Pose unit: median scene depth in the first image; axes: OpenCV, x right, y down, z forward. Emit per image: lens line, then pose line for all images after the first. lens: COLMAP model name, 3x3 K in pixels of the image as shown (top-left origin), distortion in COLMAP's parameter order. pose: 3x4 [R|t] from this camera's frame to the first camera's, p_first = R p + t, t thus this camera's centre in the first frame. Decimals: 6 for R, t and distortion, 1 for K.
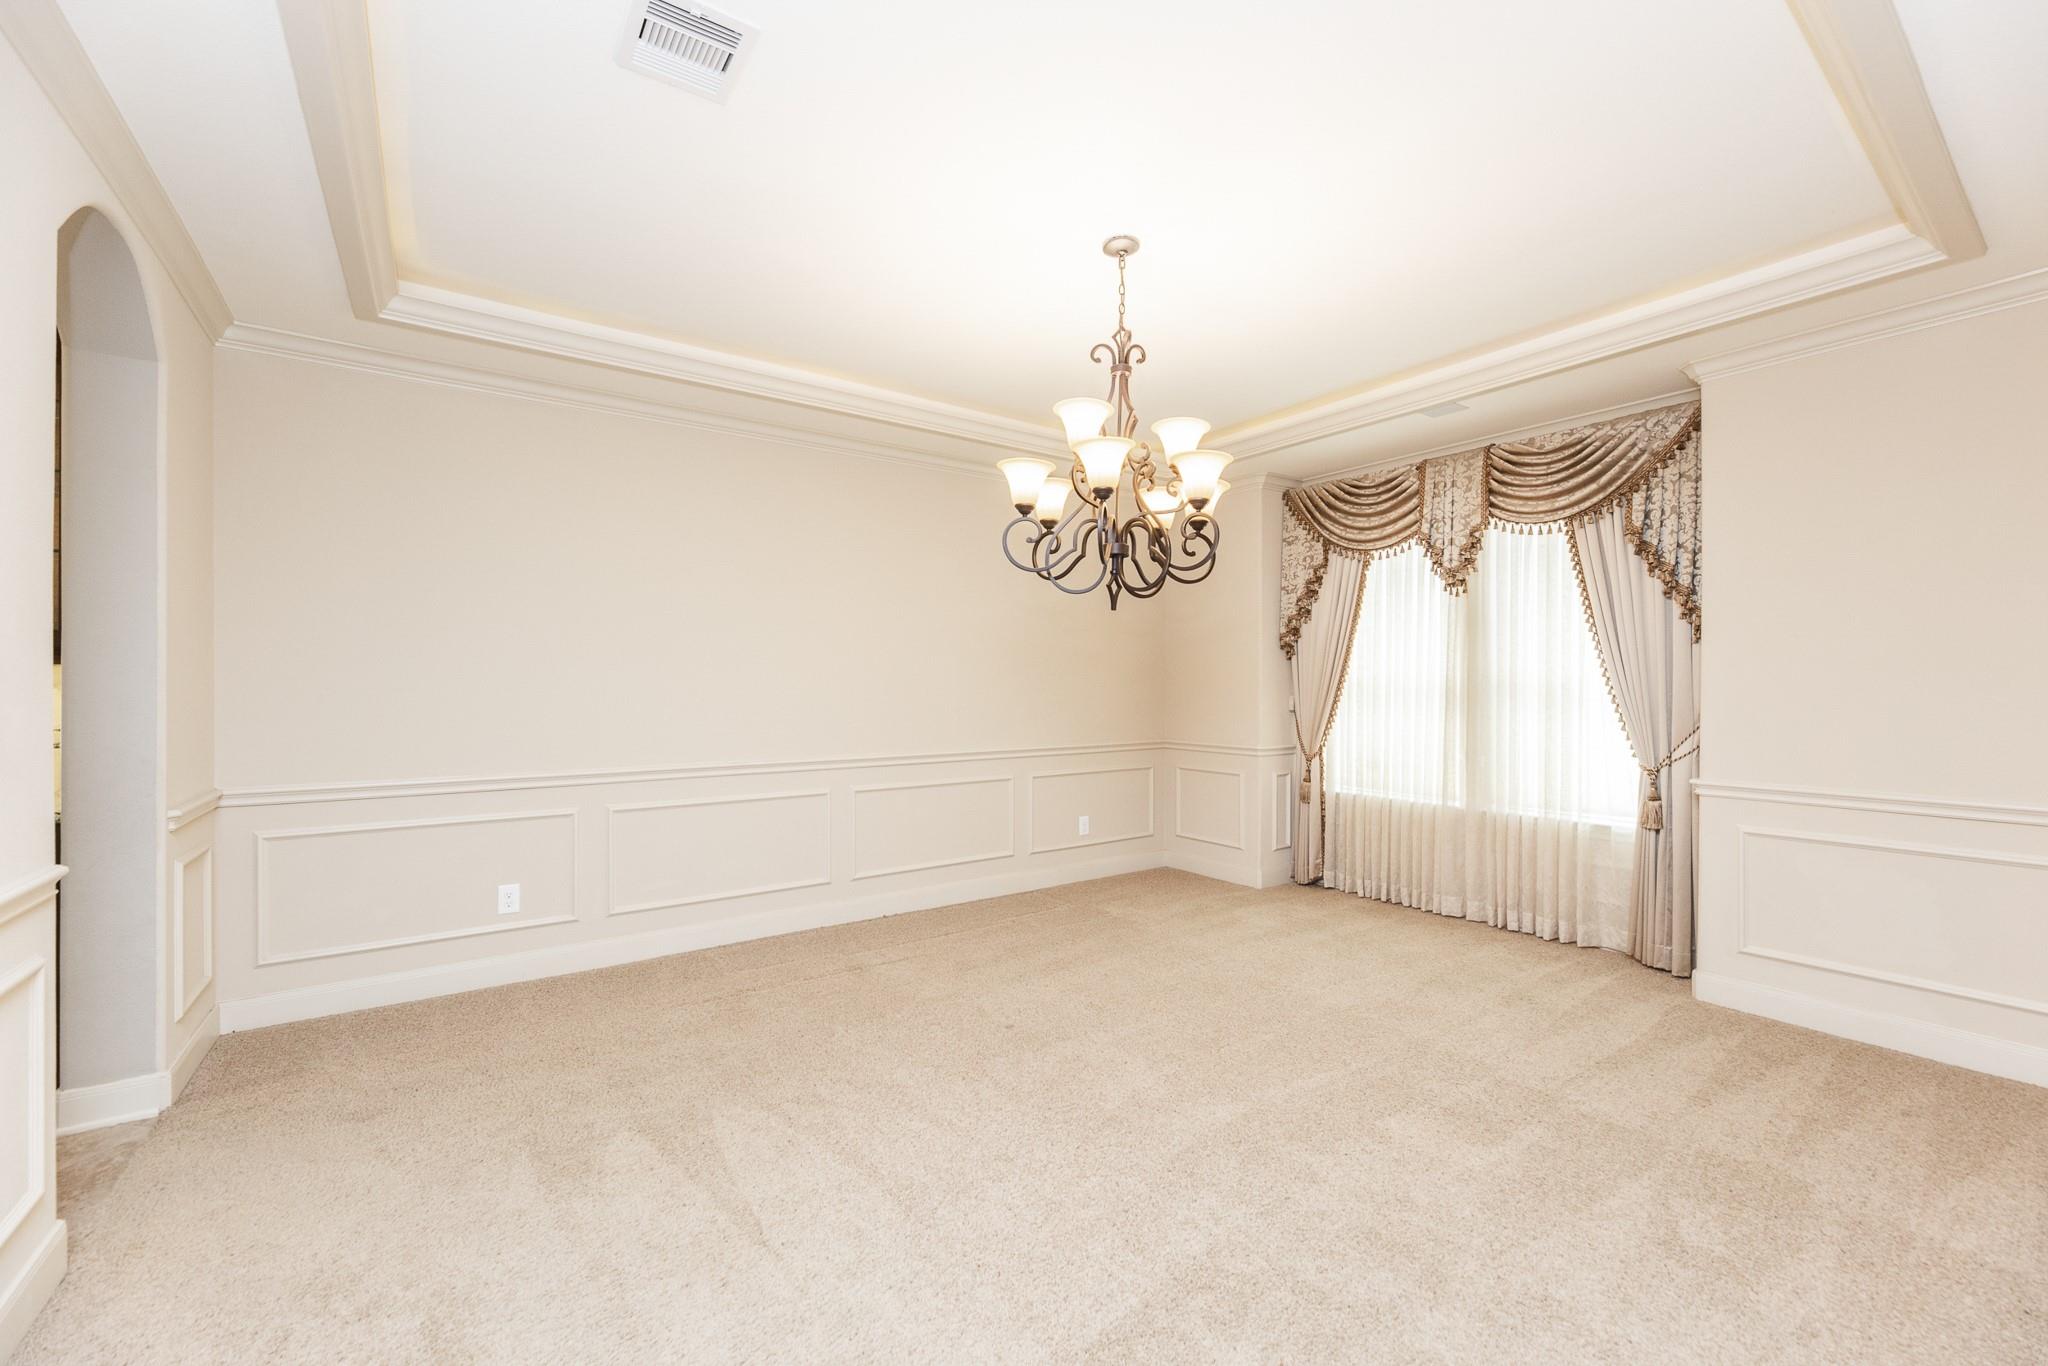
lens RADIAL K [[823.6, 0, 1041.6], [0, 823.6, 686.4], [0, 0, 1]] dist [-0.003588, 0.000373]
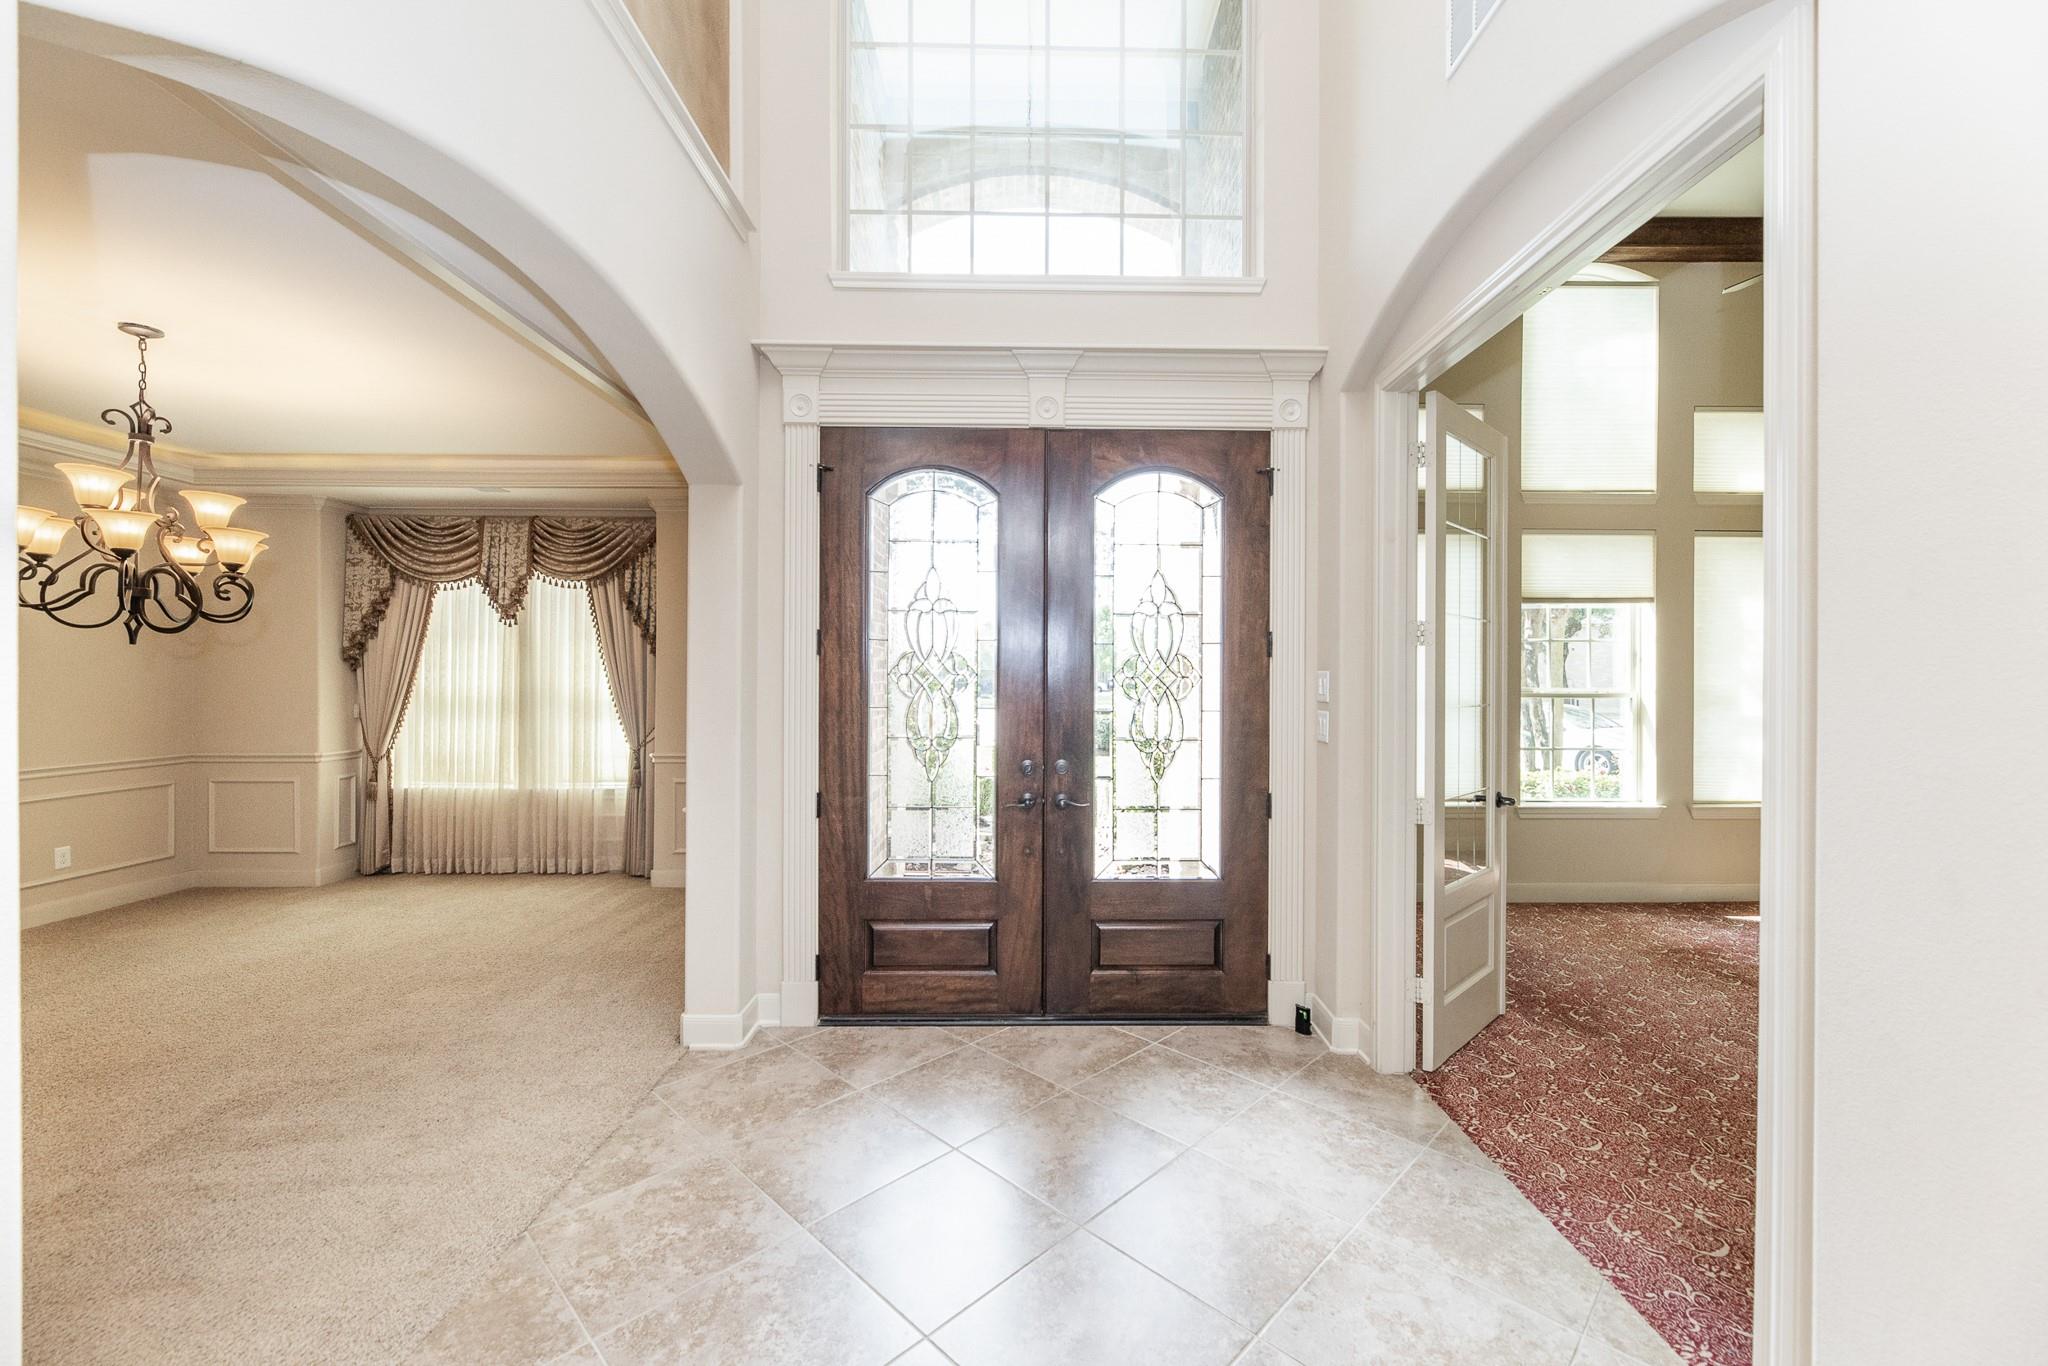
lens RADIAL K [[823.6, 0, 1037.6], [0, 823.6, 682.0], [0, 0, 1]] dist [-0.003588, 0.000373]
pose [[0.580458, -0.003293, 0.814283, -0.078667], [0.000477, 0.999993, 0.003705, -0.029534], [-0.814290, -0.001762, 0.580456, -0.488874]]
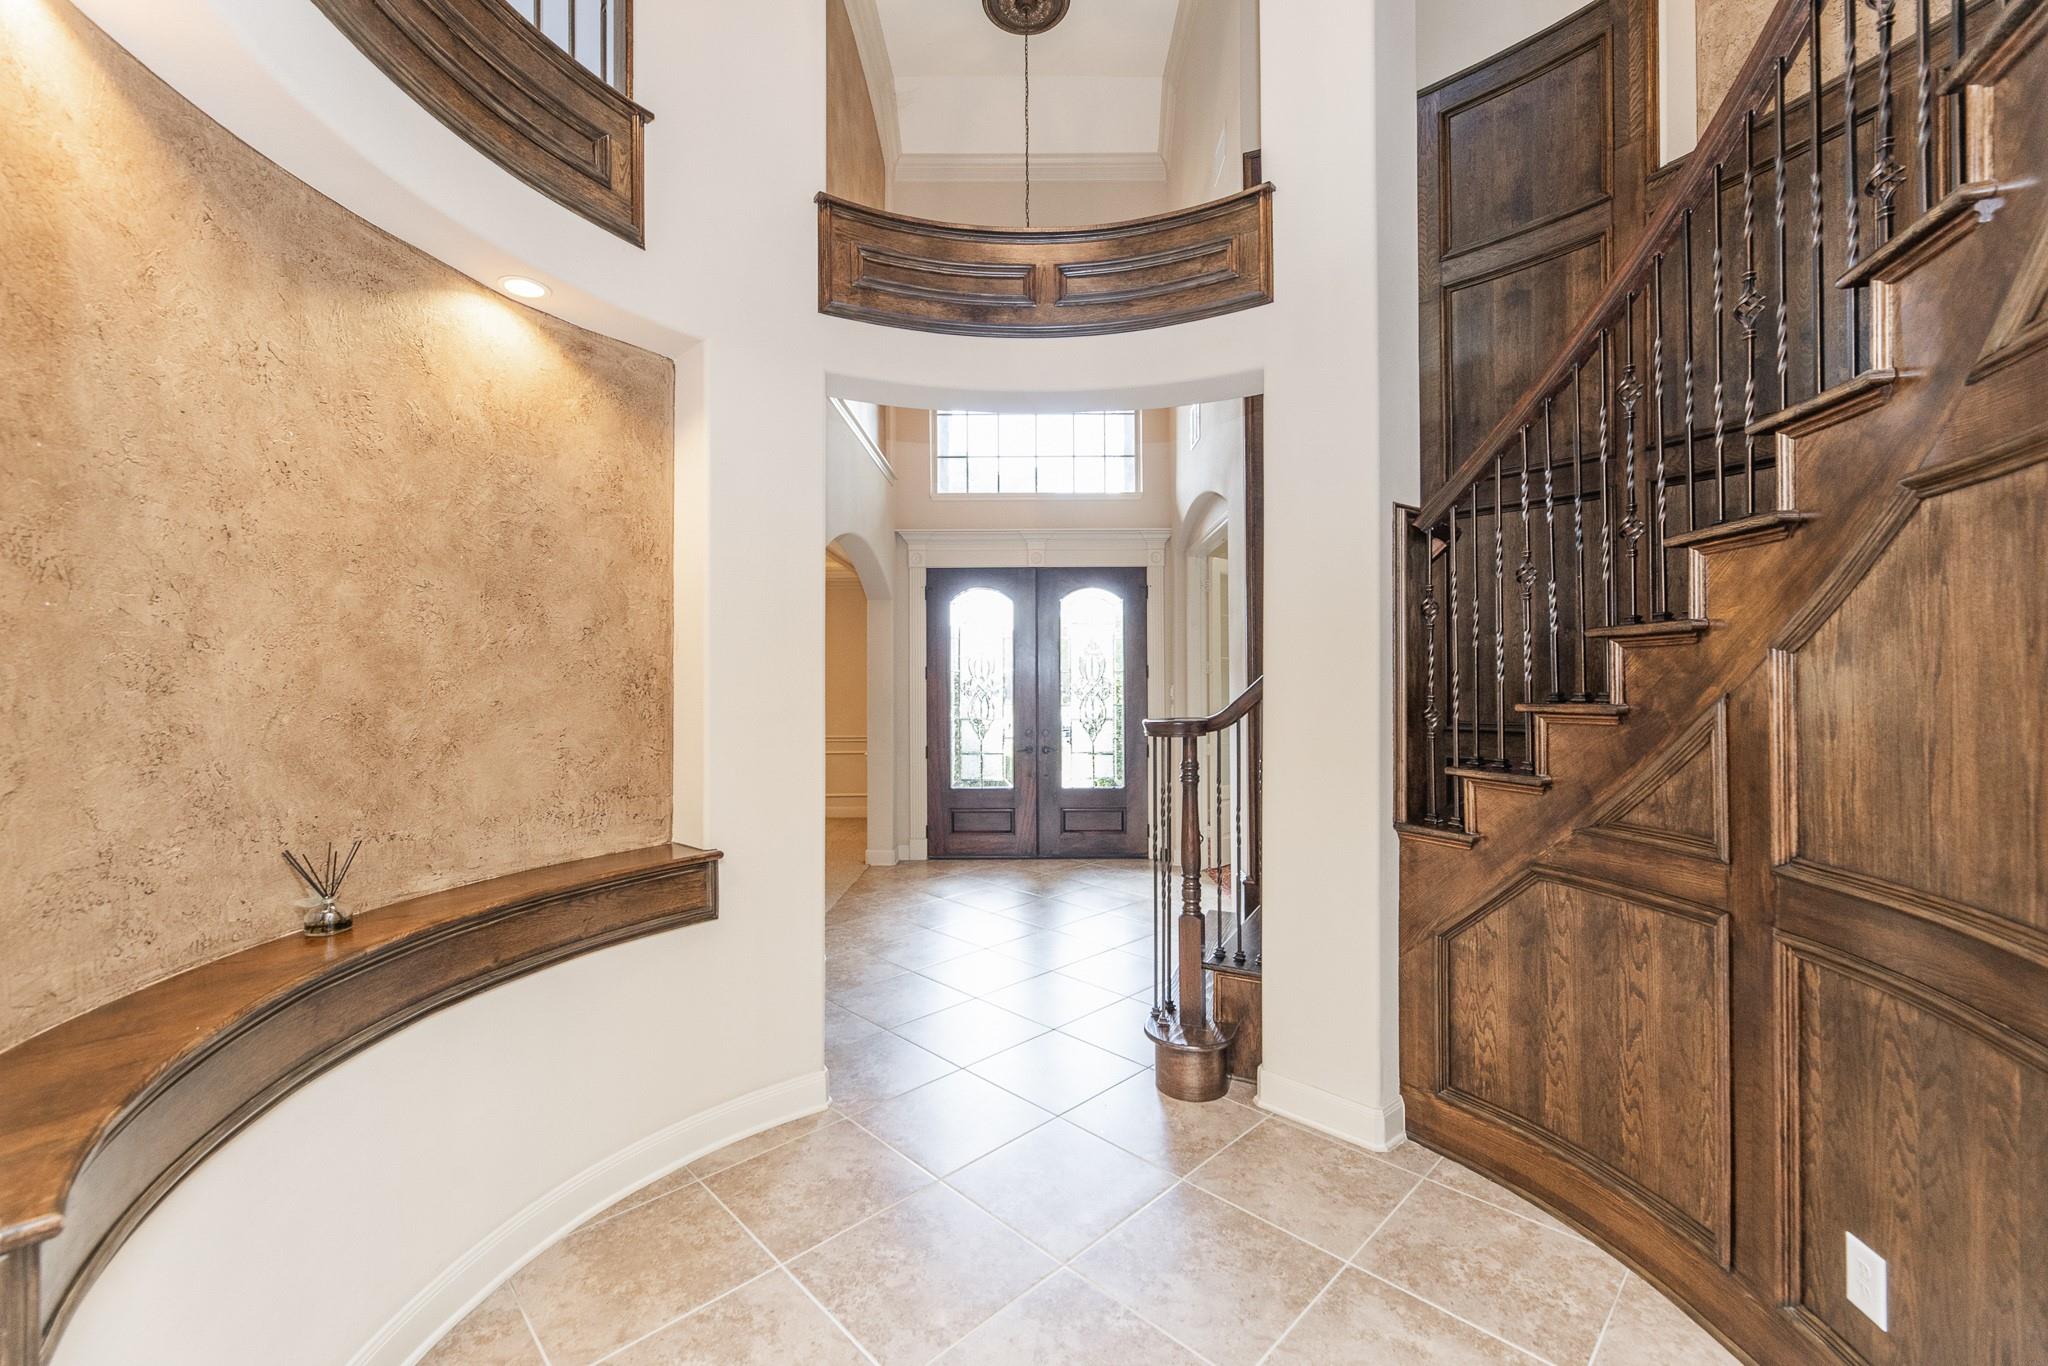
lens RADIAL K [[823.6, 0, 1054.3], [0, 823.6, 678.8], [0, 0, 1]] dist [-0.003588, 0.000373]
pose [[0.577878, -0.000921, 0.816123, -0.775266], [0.010237, 0.999929, -0.006119, -0.041316], [-0.816059, 0.011891, 0.577846, -1.032874]]
